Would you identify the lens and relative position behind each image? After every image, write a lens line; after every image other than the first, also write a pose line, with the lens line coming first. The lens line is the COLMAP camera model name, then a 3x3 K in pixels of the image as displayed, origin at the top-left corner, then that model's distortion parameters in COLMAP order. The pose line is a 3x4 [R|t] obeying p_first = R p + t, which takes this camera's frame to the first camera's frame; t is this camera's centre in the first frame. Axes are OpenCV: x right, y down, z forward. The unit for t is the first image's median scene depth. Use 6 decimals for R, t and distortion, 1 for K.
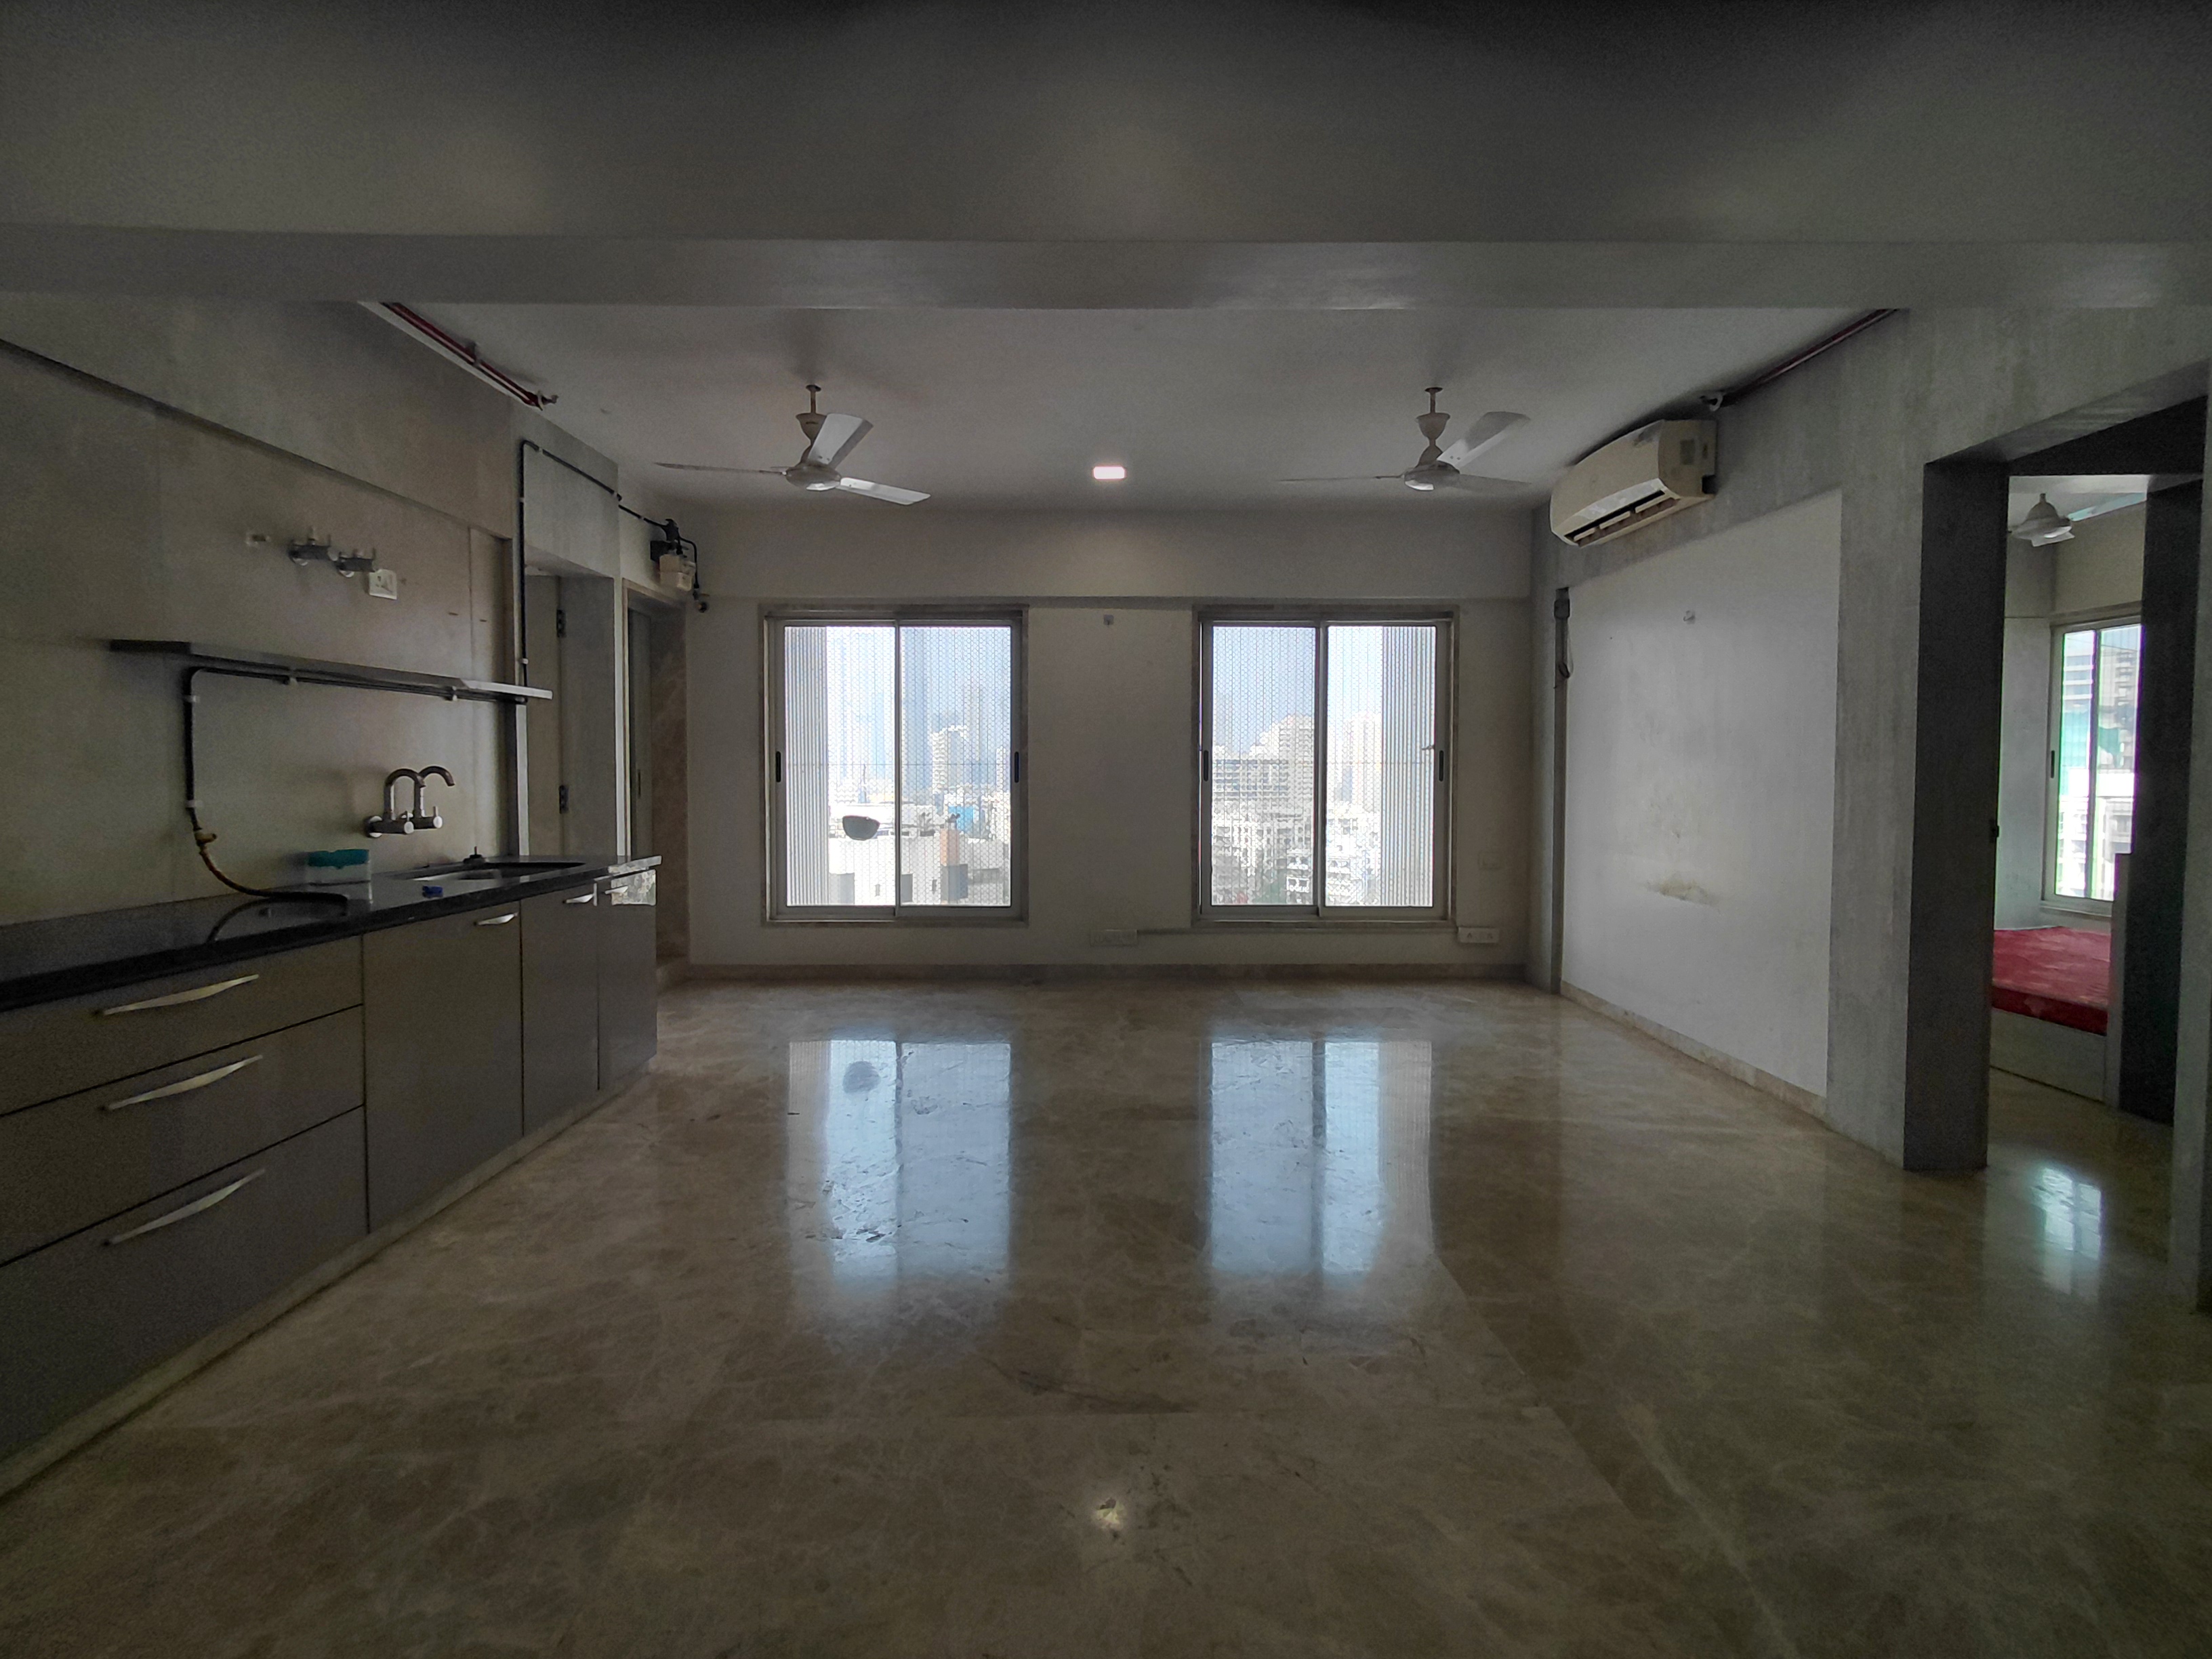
lens RADIAL K [[1013.6, 0, 1054.0], [0, 1013.6, 800.1], [0, 0, 1]] dist [-0.000504, -0.000332]
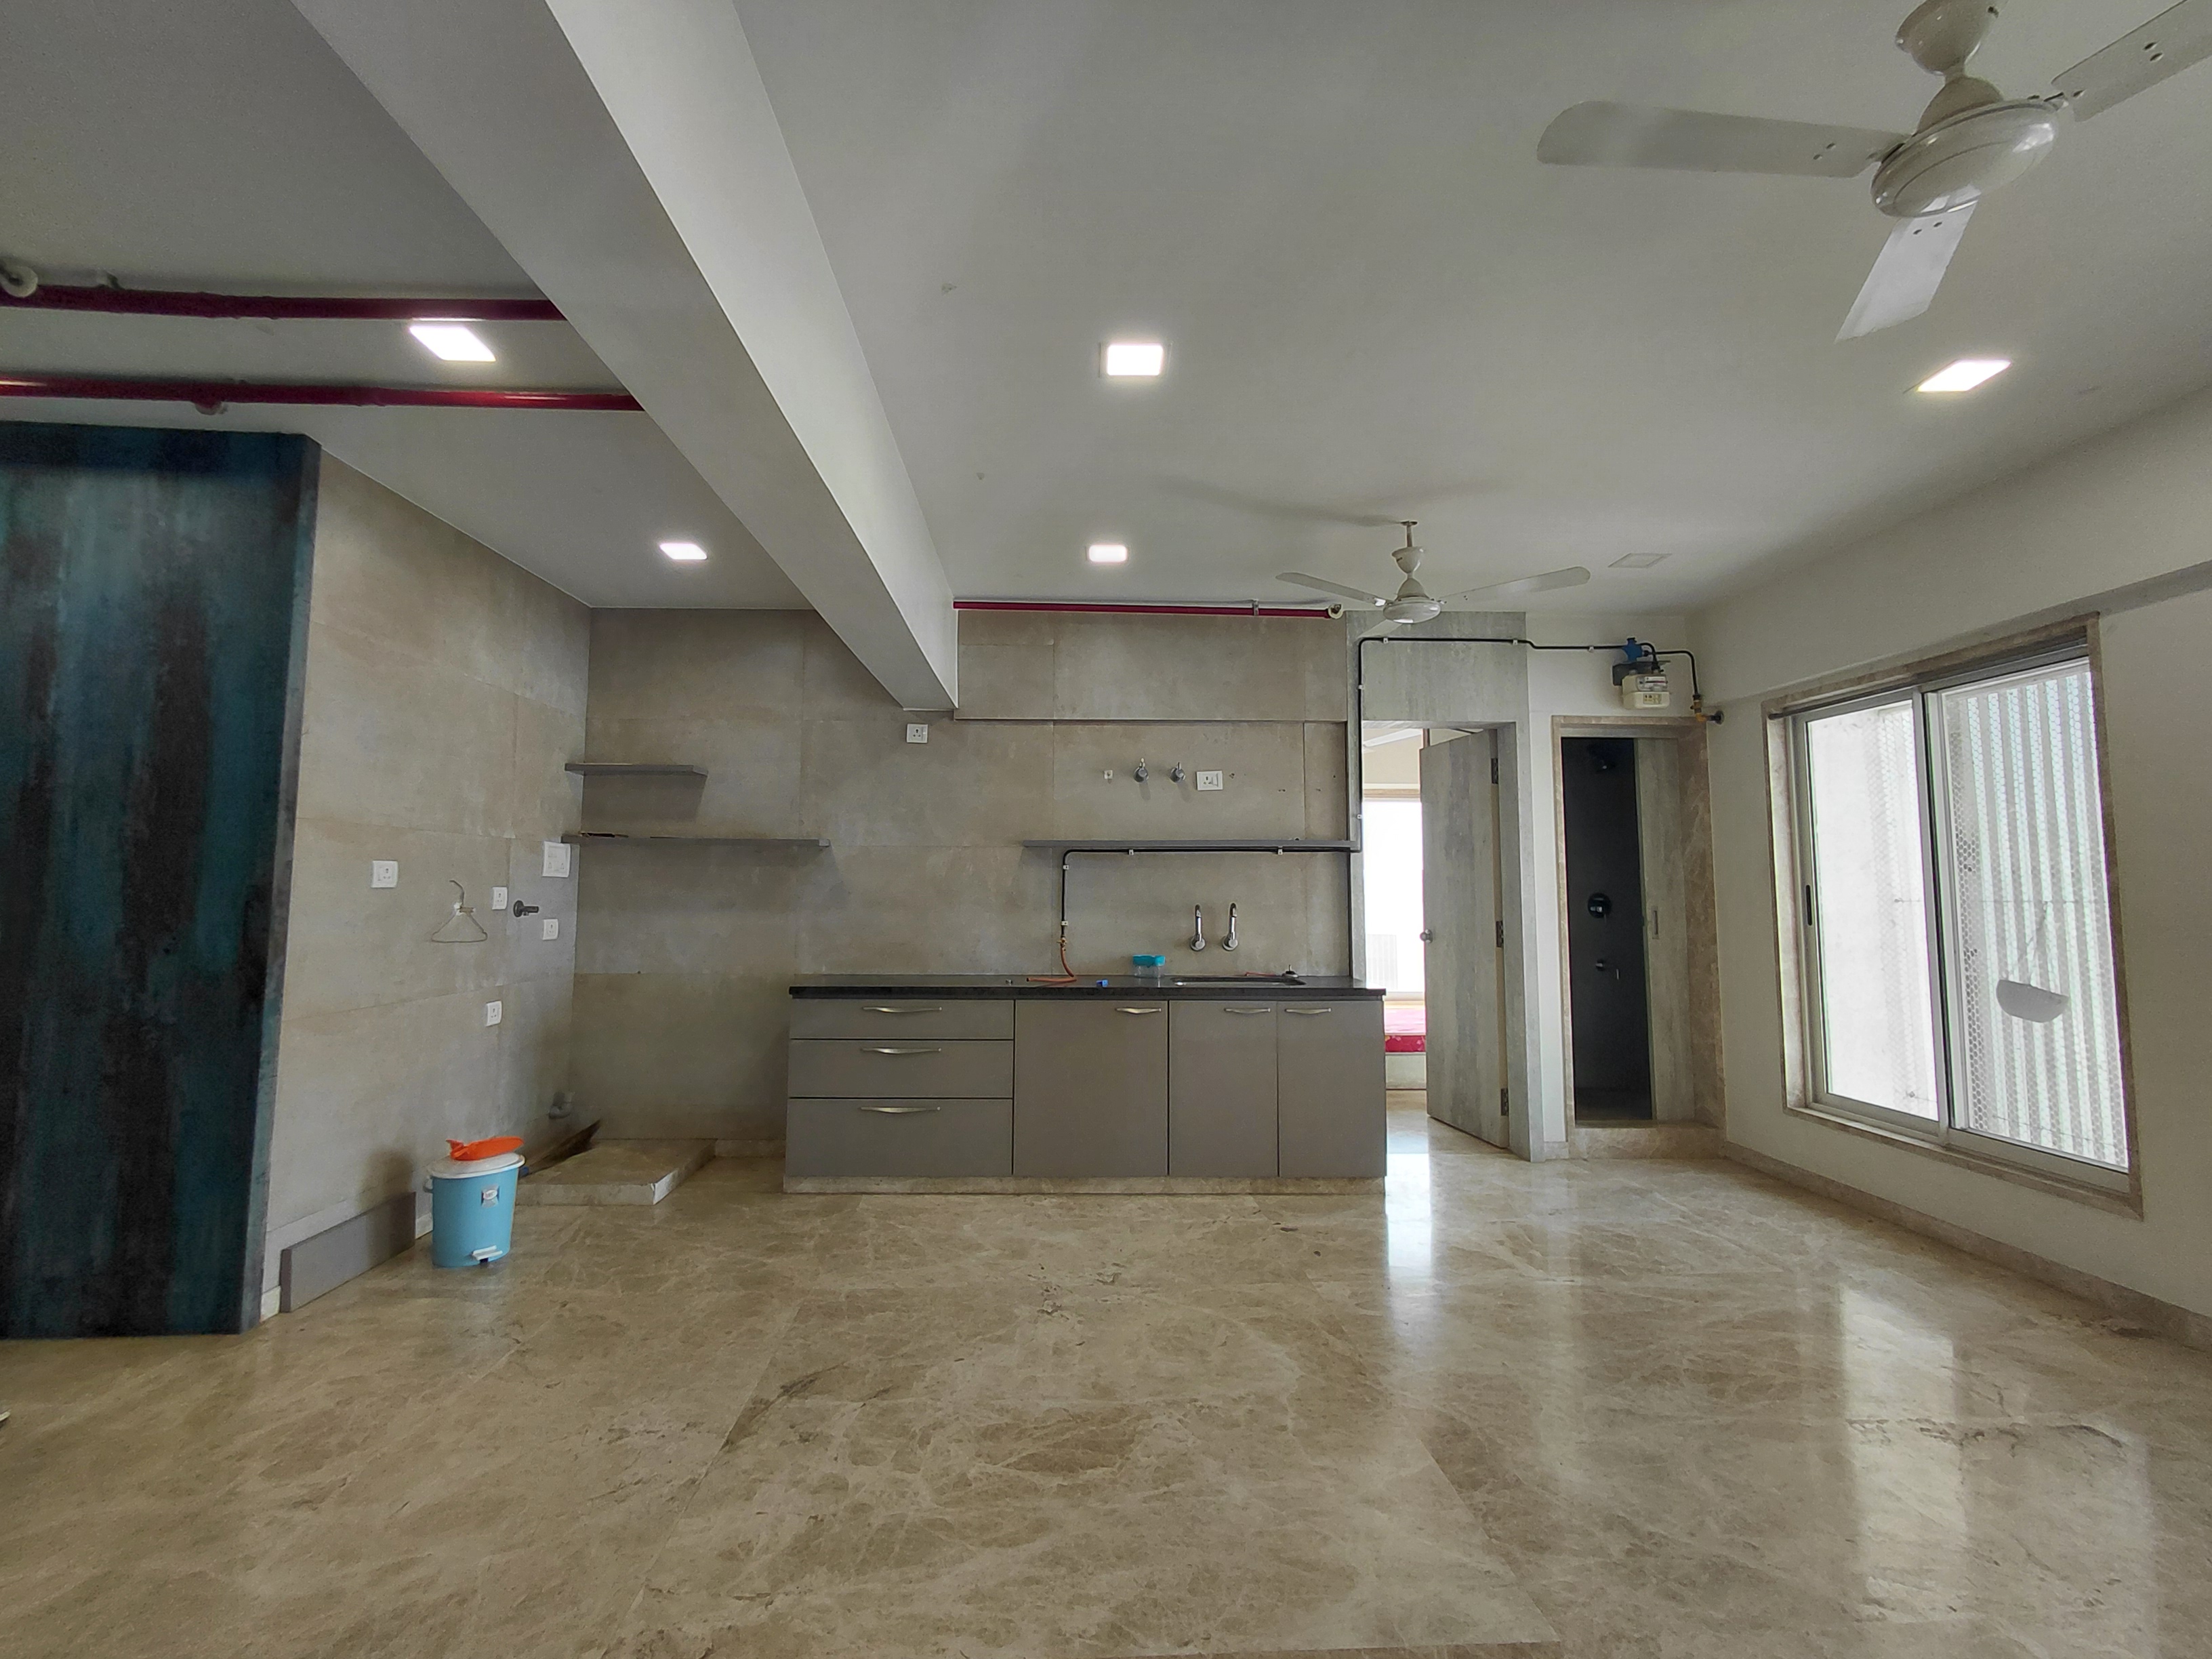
lens RADIAL K [[996.9, 0, 1111.1], [0, 996.9, 813.2], [0, 0, 1]] dist [-0.001311, -0.001094]
pose [[0.068313, -0.080139, -0.994440, 0.908114], [-0.033317, 0.996029, -0.082556, -0.045387], [0.997107, 0.038772, 0.065372, 0.873042]]
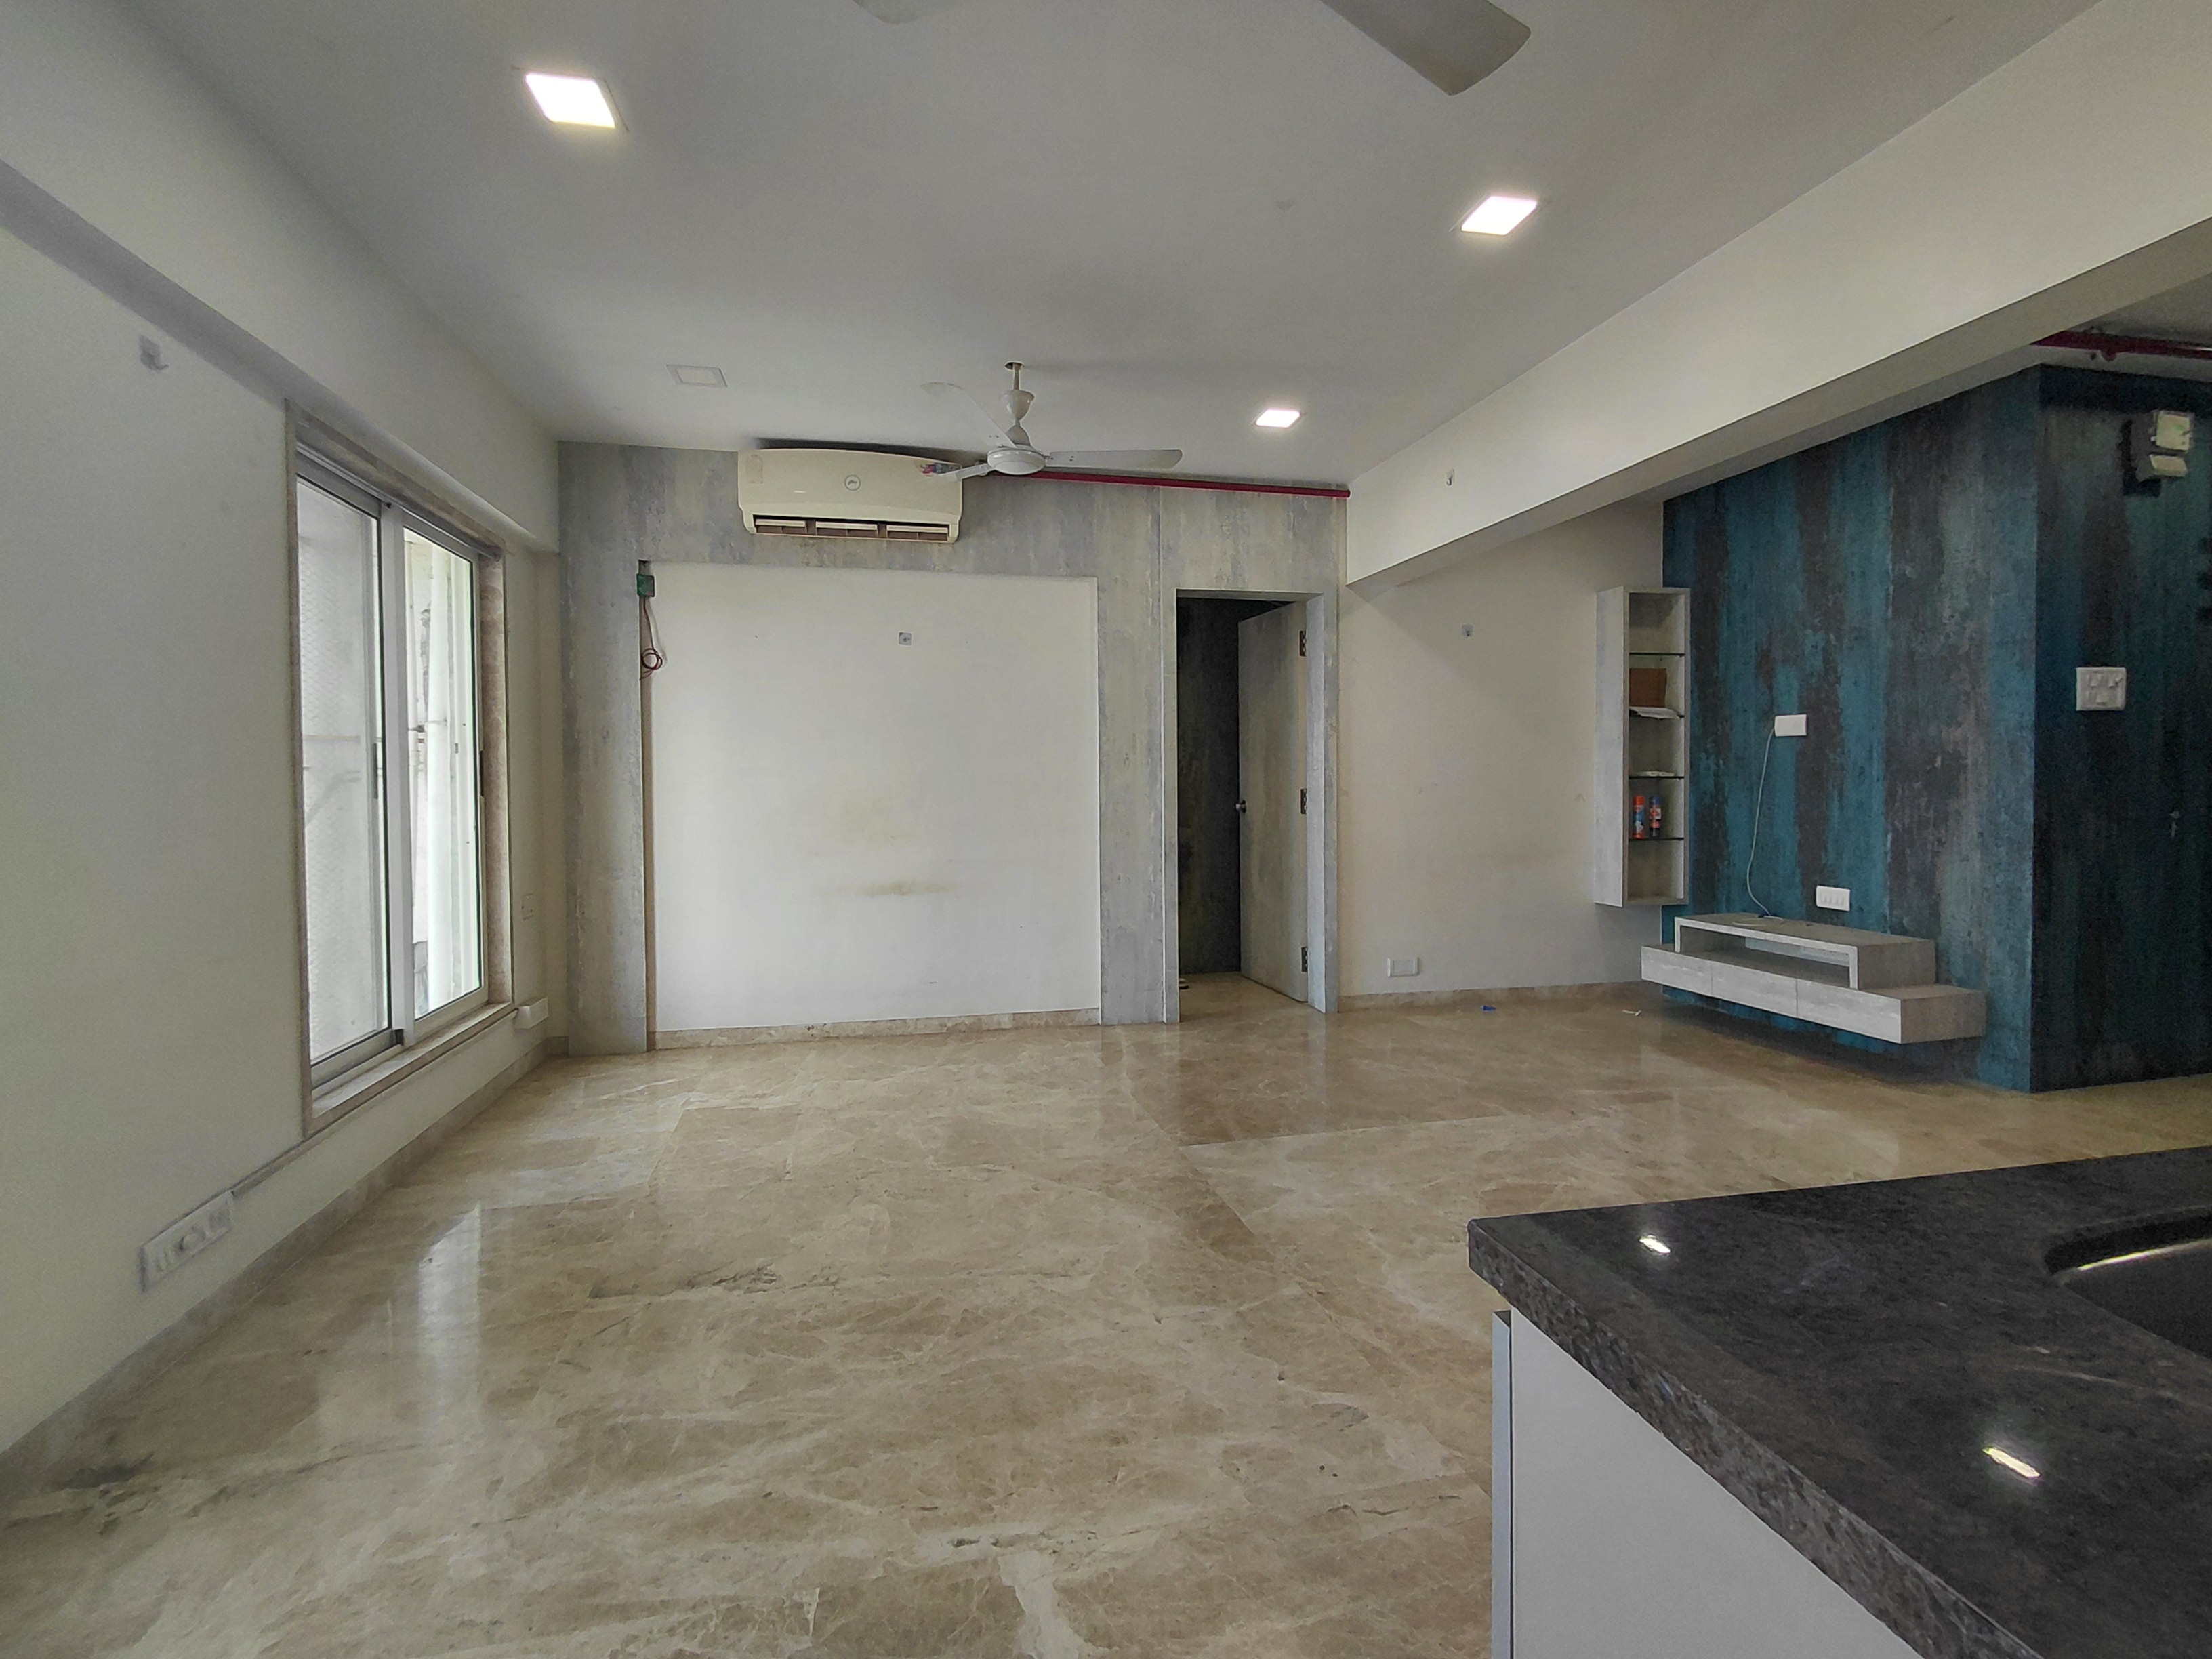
lens RADIAL K [[1049.6, 0, 1098.9], [0, 1049.6, 806.0], [0, 0, 1]] dist [-0.000031, -0.000214]
pose [[-0.240452, -0.020334, 0.970448, -0.757393], [0.037900, 0.998821, 0.030319, -0.036536], [-0.969921, 0.044070, -0.239398, 1.525542]]
